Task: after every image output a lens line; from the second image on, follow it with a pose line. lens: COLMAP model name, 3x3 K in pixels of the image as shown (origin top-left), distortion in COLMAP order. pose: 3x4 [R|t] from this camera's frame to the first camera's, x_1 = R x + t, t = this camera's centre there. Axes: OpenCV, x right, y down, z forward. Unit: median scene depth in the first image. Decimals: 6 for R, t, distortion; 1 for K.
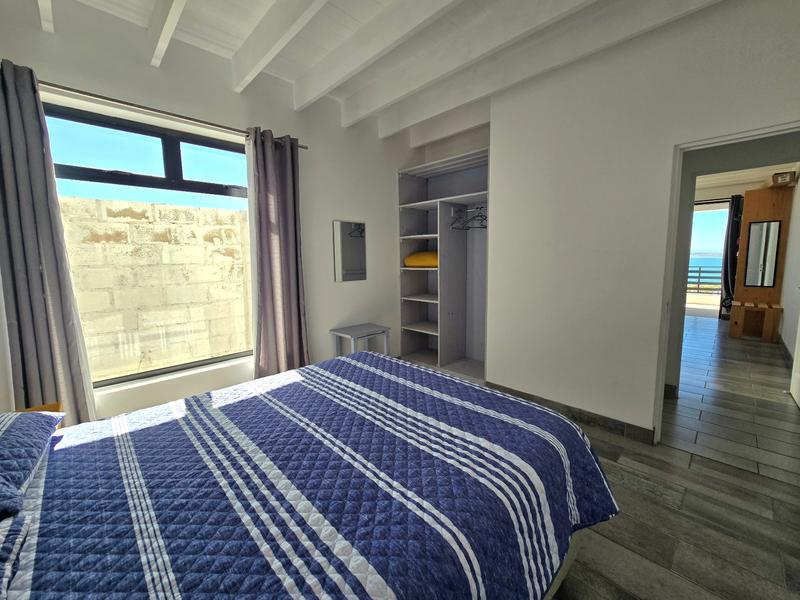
lens RADIAL K [[326.8, 0, 406.1], [0, 326.8, 297.5], [0, 0, 1]] dist [-0.003538, 0.002021]
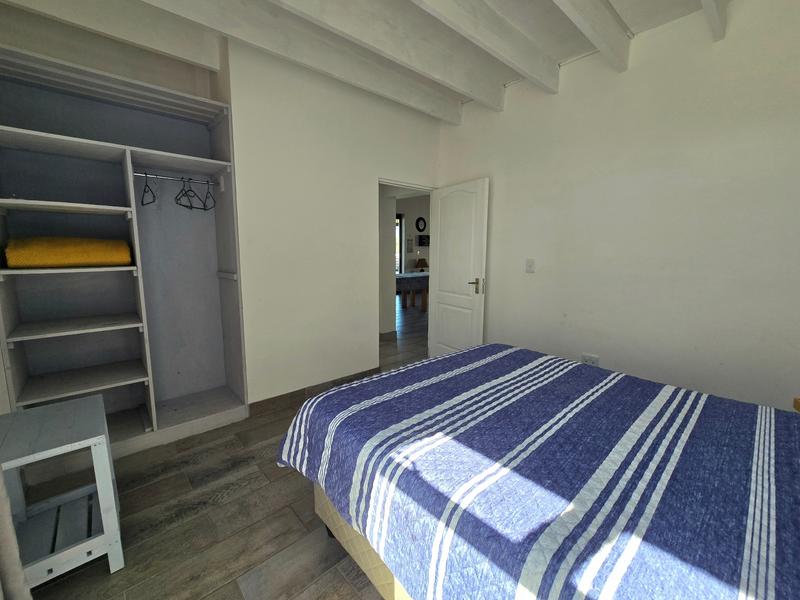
lens RADIAL K [[326.8, 0, 405.8], [0, 326.8, 296.6], [0, 0, 1]] dist [-0.003538, 0.002021]
pose [[0.059196, -0.123515, 0.990576, -0.972140], [0.120958, 0.985892, 0.115703, -0.103865], [-0.990891, 0.112968, 0.073301, 1.047455]]
